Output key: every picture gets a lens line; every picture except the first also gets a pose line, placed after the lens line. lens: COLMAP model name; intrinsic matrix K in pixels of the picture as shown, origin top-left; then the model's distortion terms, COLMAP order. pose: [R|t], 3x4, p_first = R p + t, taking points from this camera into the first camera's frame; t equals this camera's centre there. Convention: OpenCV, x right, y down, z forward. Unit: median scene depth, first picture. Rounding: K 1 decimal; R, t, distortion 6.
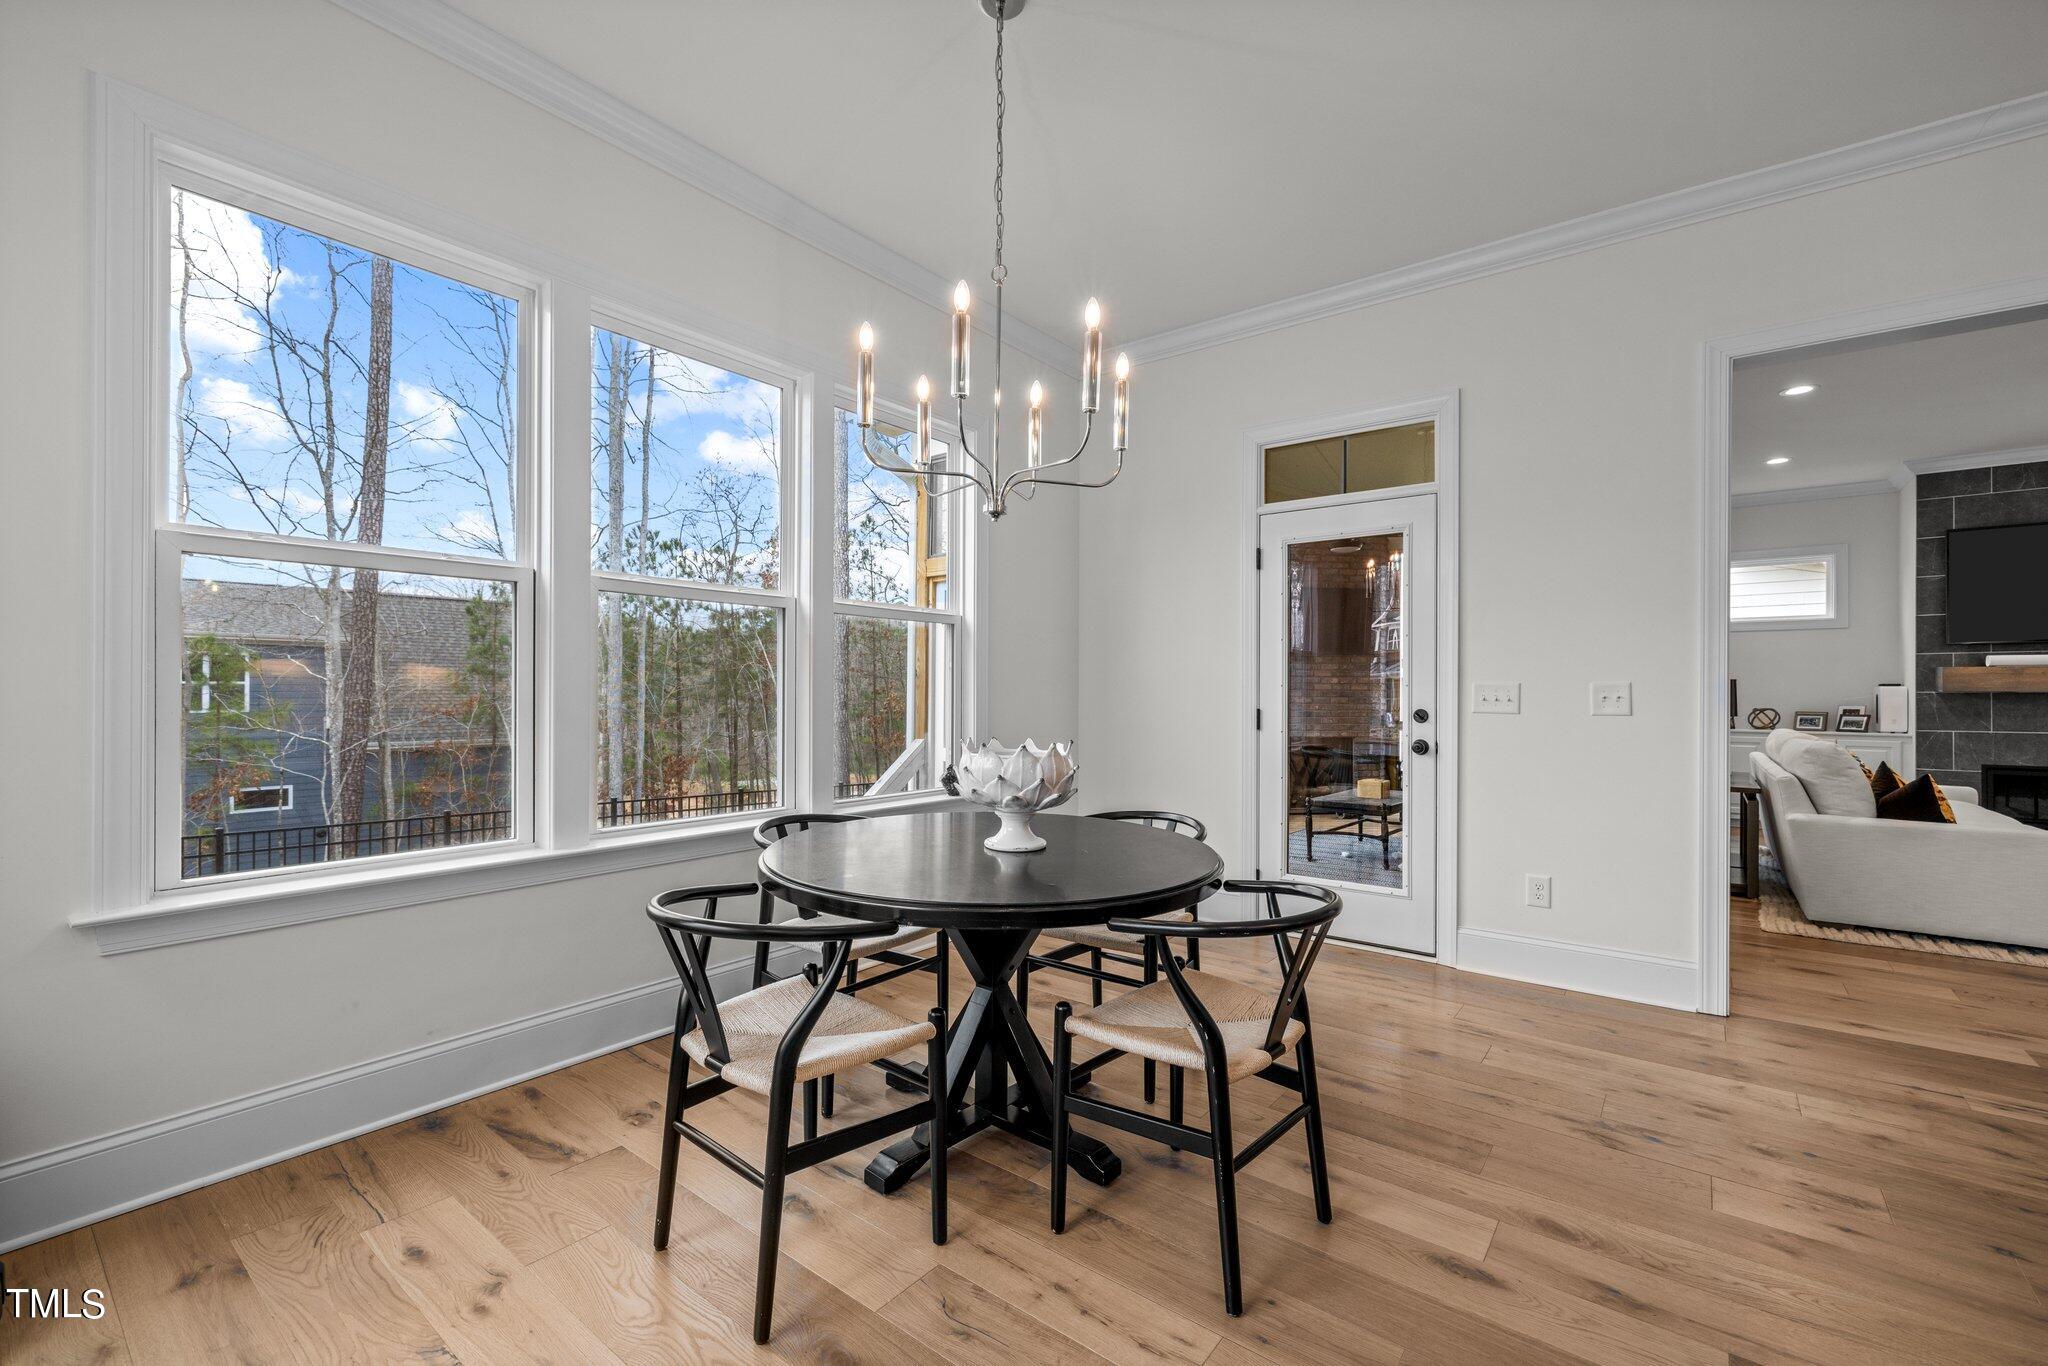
lens RADIAL K [[867.6, 0, 1040.7], [0, 867.6, 686.7], [0, 0, 1]] dist [0.003511, 0.000341]
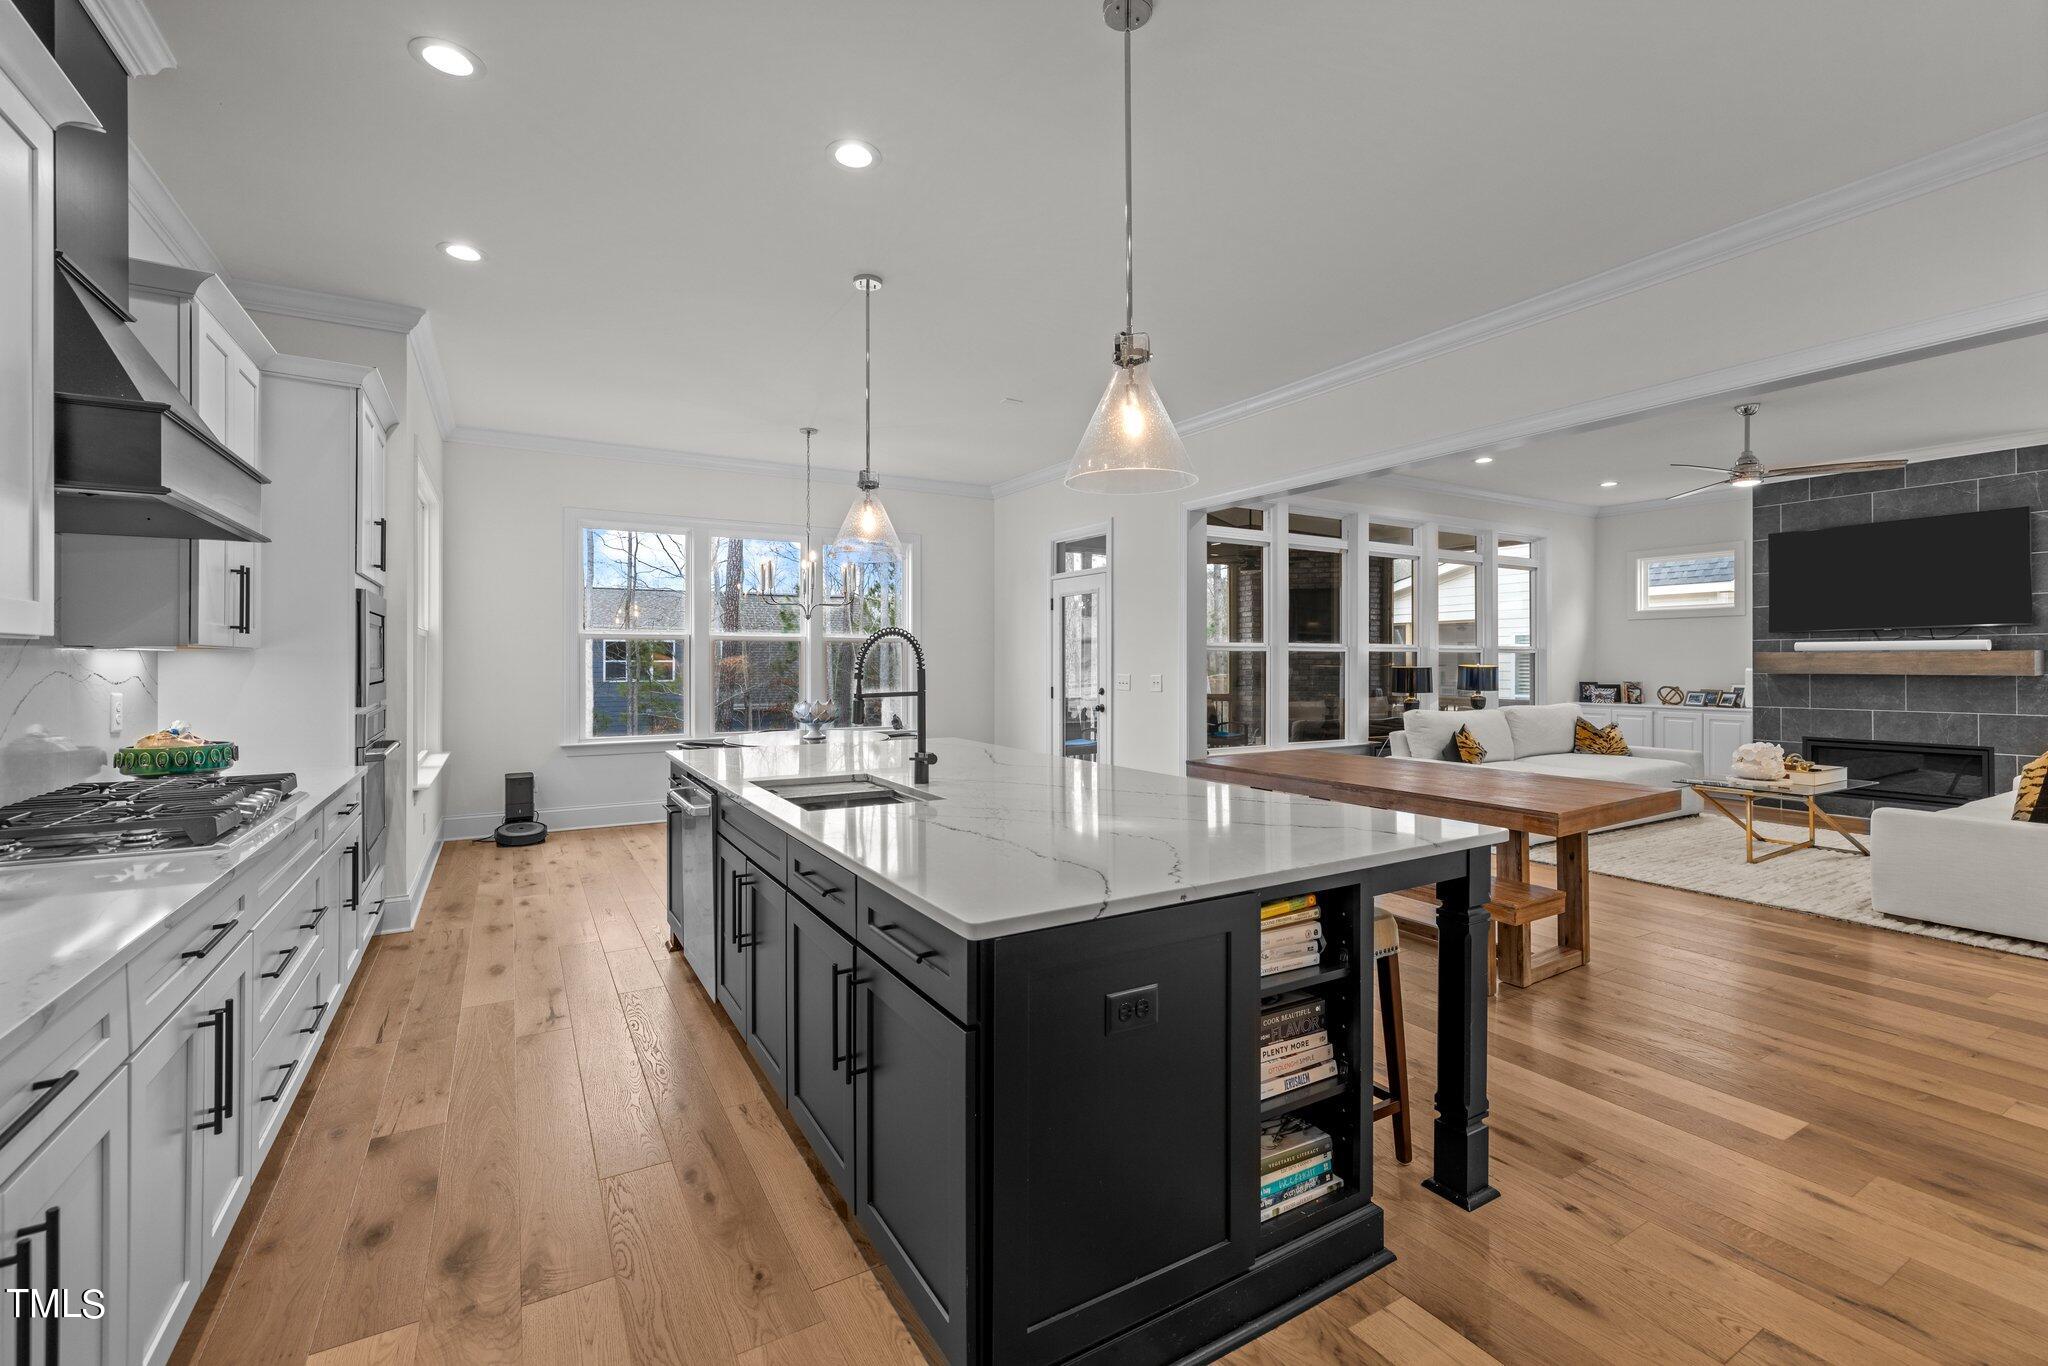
lens RADIAL K [[867.6, 0, 1009.7], [0, 867.6, 669.8], [0, 0, 1]] dist [0.003511, 0.000341]
pose [[0.927269, -0.003232, -0.374382, 0.549069], [0.008043, 0.999904, 0.011289, -0.020786], [0.374310, -0.013480, 0.927206, -0.469154]]
